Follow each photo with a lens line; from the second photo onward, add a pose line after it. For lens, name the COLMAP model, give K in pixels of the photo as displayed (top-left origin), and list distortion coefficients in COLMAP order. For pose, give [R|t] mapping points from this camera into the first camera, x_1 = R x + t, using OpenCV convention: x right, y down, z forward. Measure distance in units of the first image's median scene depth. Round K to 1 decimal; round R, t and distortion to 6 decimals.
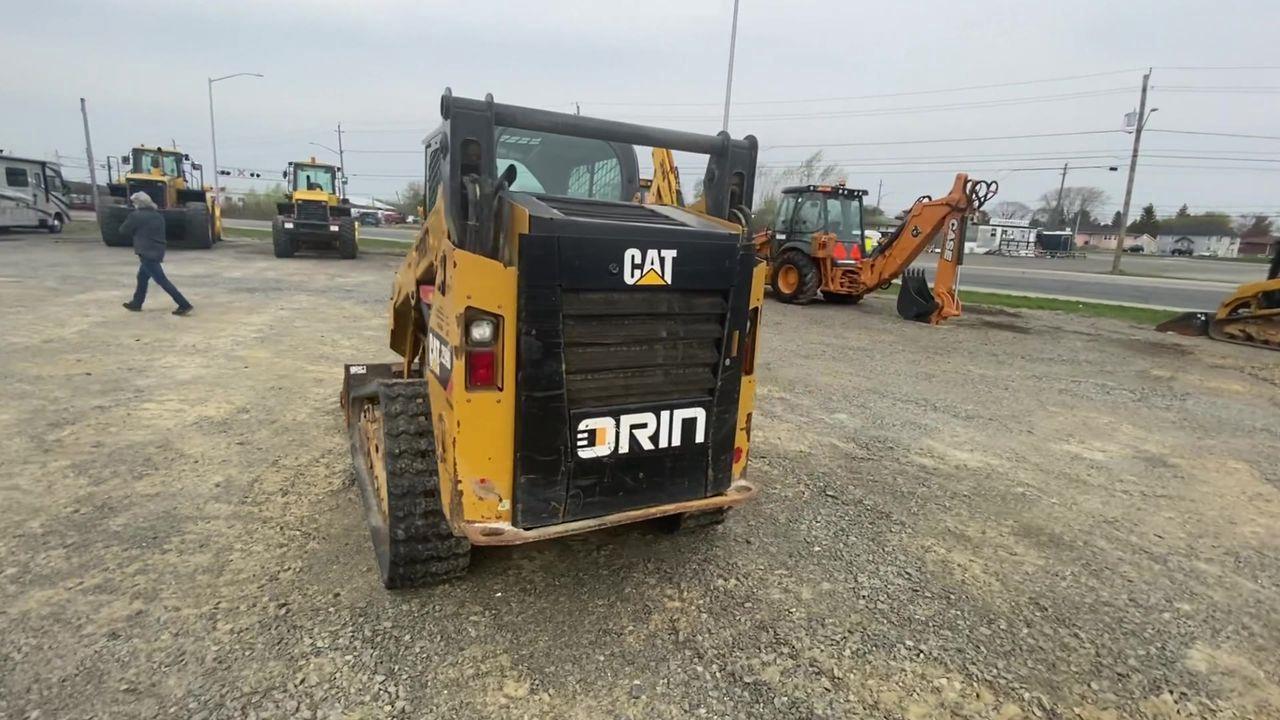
lens RADIAL K [[620.0, 0, 635.6], [0, 620.0, 359.4], [0, 0, 1]] dist [0.029045, -0.022369]
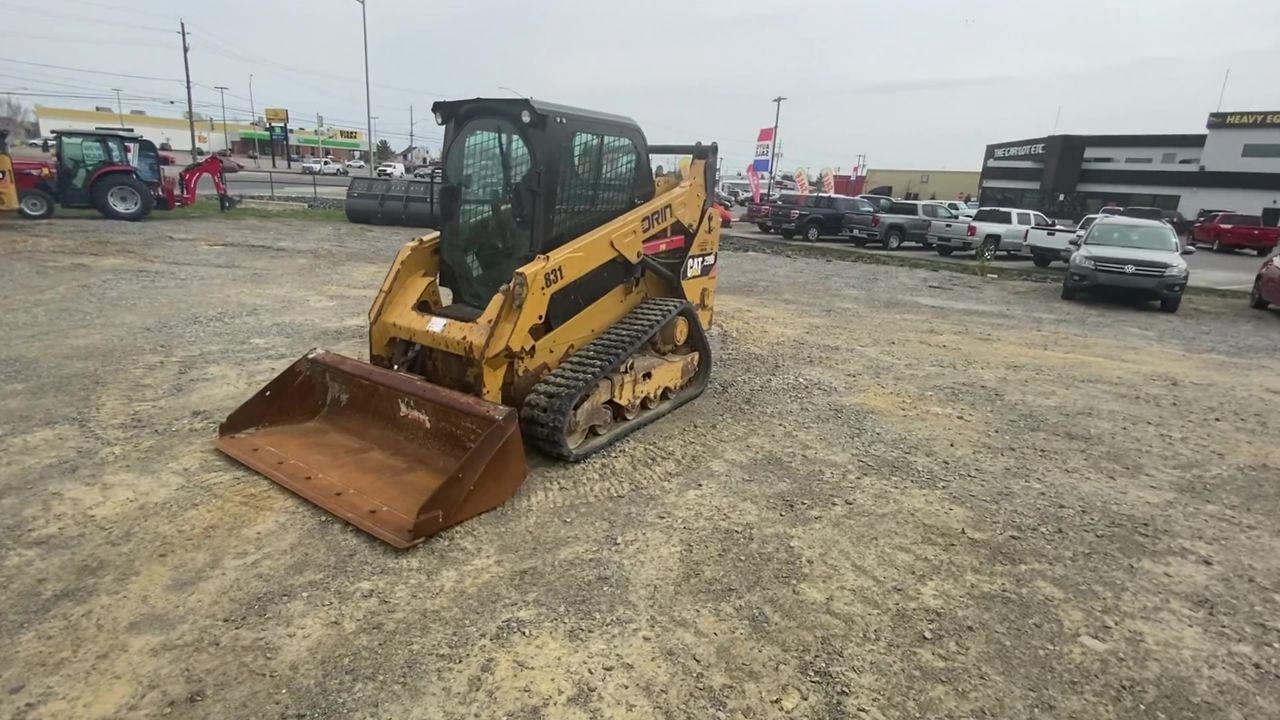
lens RADIAL K [[618.8, 0, 637.8], [0, 618.8, 358.4], [0, 0, 1]] dist [0.027469, -0.026102]
pose [[-0.488267, -0.311649, 0.815150, -1.337884], [0.096860, 0.908938, 0.405524, -0.386691], [-0.867302, 0.276960, -0.413618, 1.411805]]
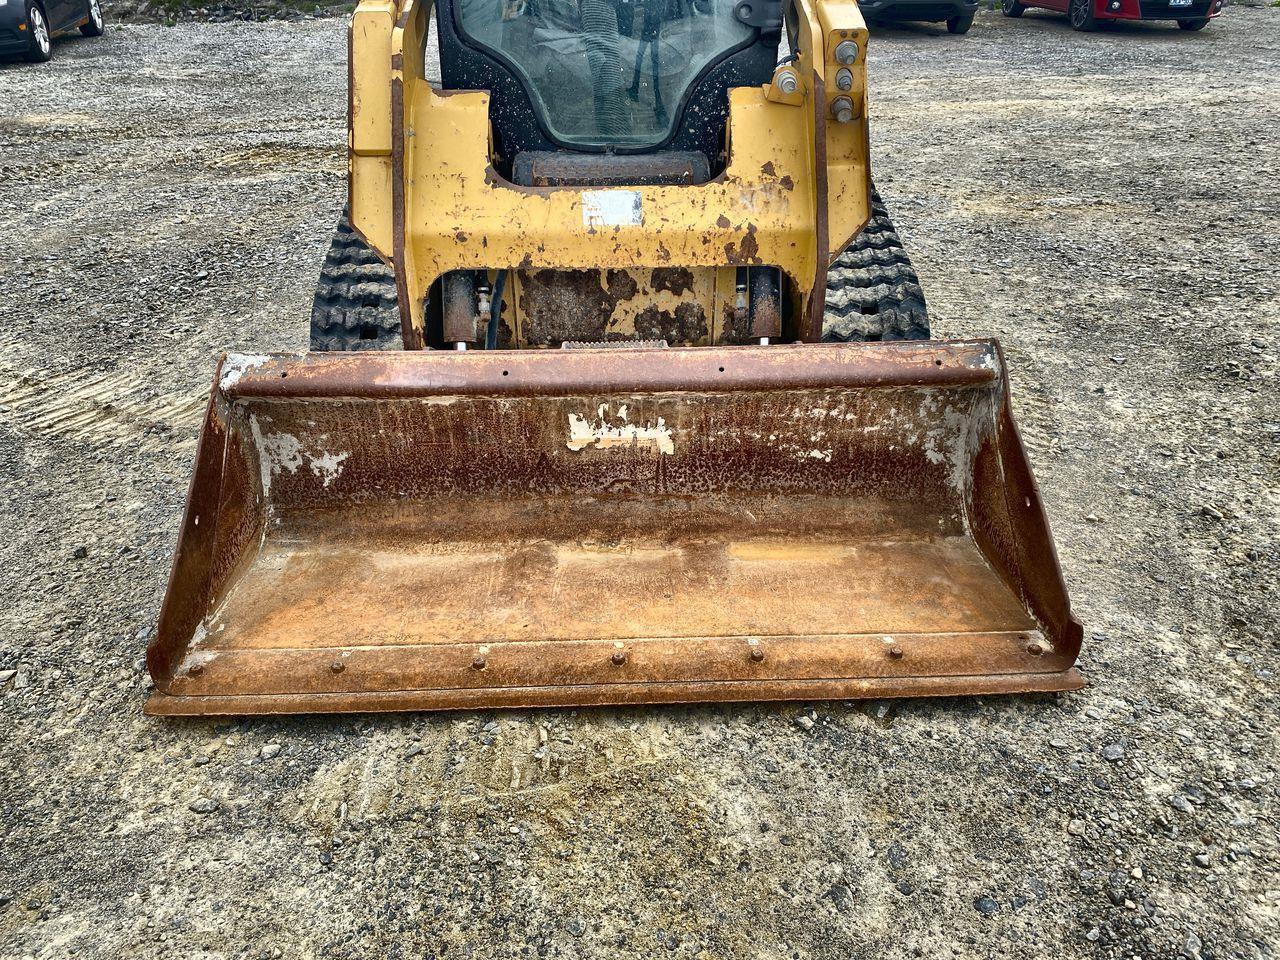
lens RADIAL K [[964.9, 0, 640.0], [0, 964.9, 480.0], [0, 0, 1]] dist [0.046086, -0.041294]
pose [[-0.906239, -0.259232, 0.333962, -0.593147], [0.034965, 0.741280, 0.670285, -0.347359], [-0.421318, 0.619115, -0.662712, 1.789053]]
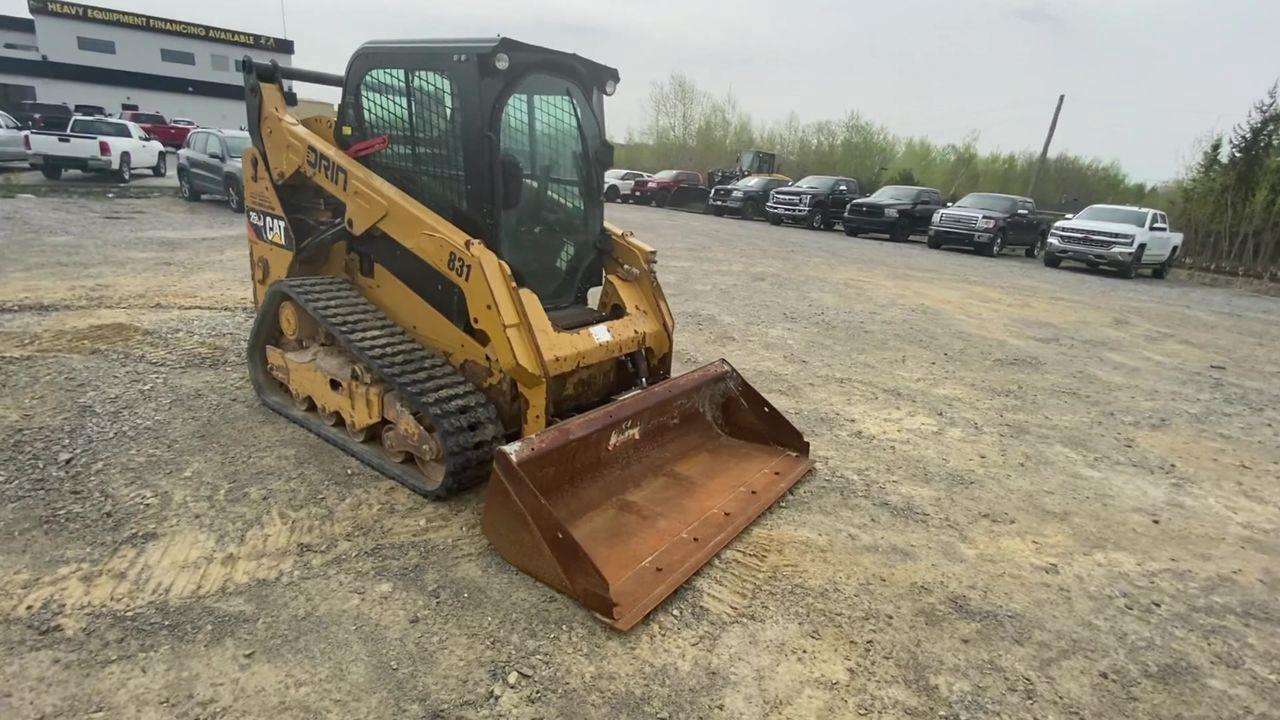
lens RADIAL K [[616.1, 0, 635.5], [0, 616.1, 359.5], [0, 0, 1]] dist [0.002698, -0.007252]
pose [[-0.884002, 0.005838, -0.467446, 0.052993], [-0.226645, 0.869193, 0.439472, -0.414236], [0.408866, 0.494439, -0.767045, 1.968170]]
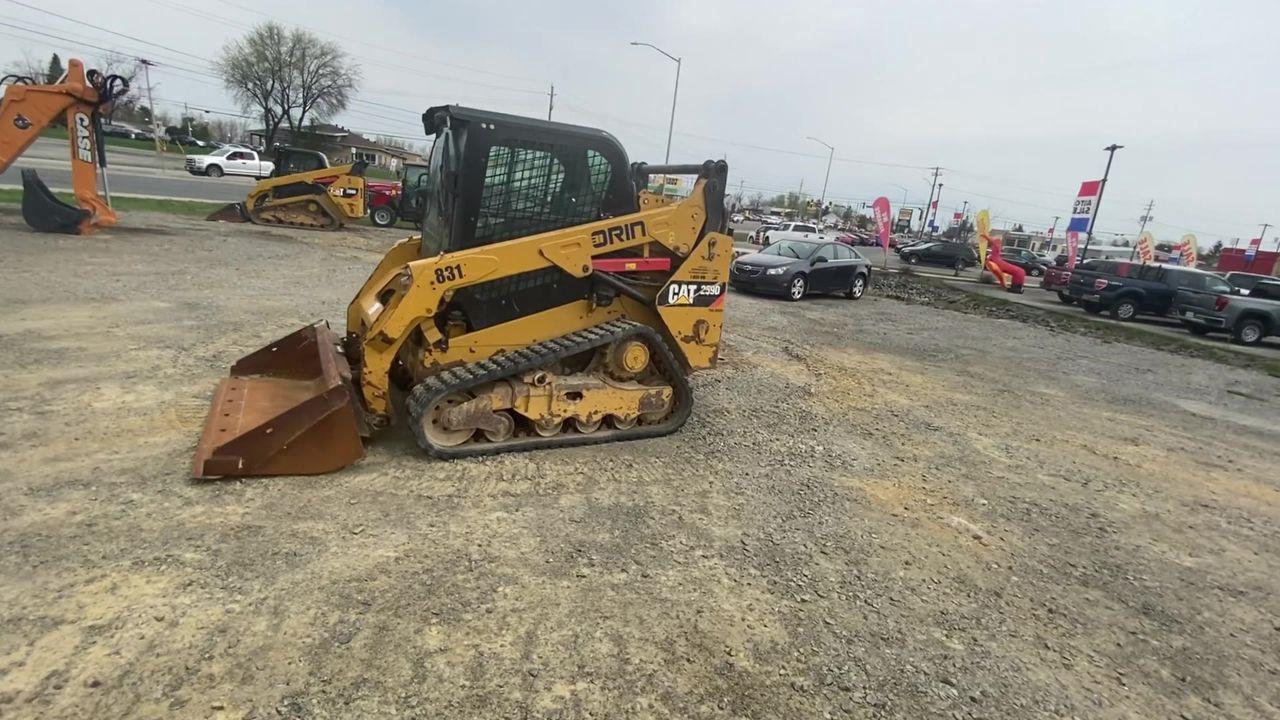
lens RADIAL K [[618.8, 0, 637.8], [0, 618.8, 358.4], [0, 0, 1]] dist [0.027469, -0.026102]
pose [[-0.033868, -0.292891, 0.955546, -1.449626], [0.090561, 0.951262, 0.294788, -0.256978], [-0.995315, 0.096519, -0.005693, 0.792072]]
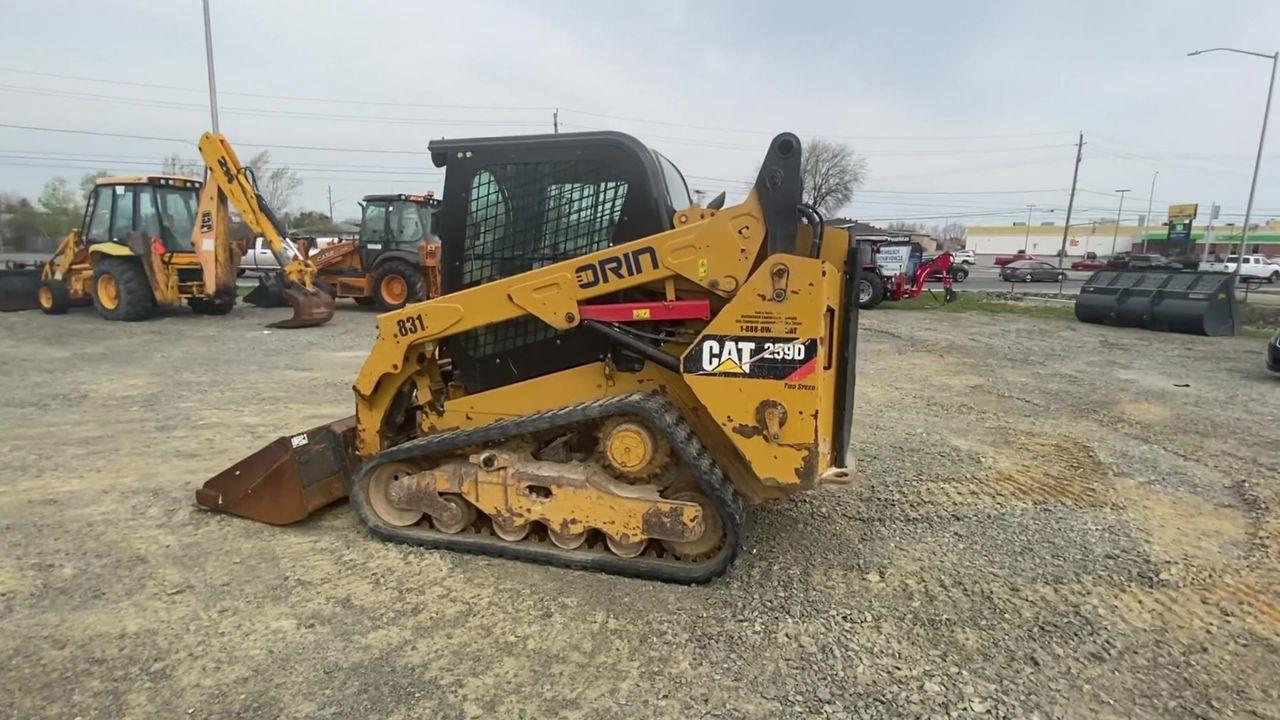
lens RADIAL K [[618.8, 0, 637.8], [0, 618.8, 358.4], [0, 0, 1]] dist [0.027469, -0.026102]
pose [[0.669996, -0.161297, 0.724630, -0.859504], [0.169591, 0.983554, 0.062127, -0.069745], [-0.722734, 0.081266, 0.686332, 0.235228]]
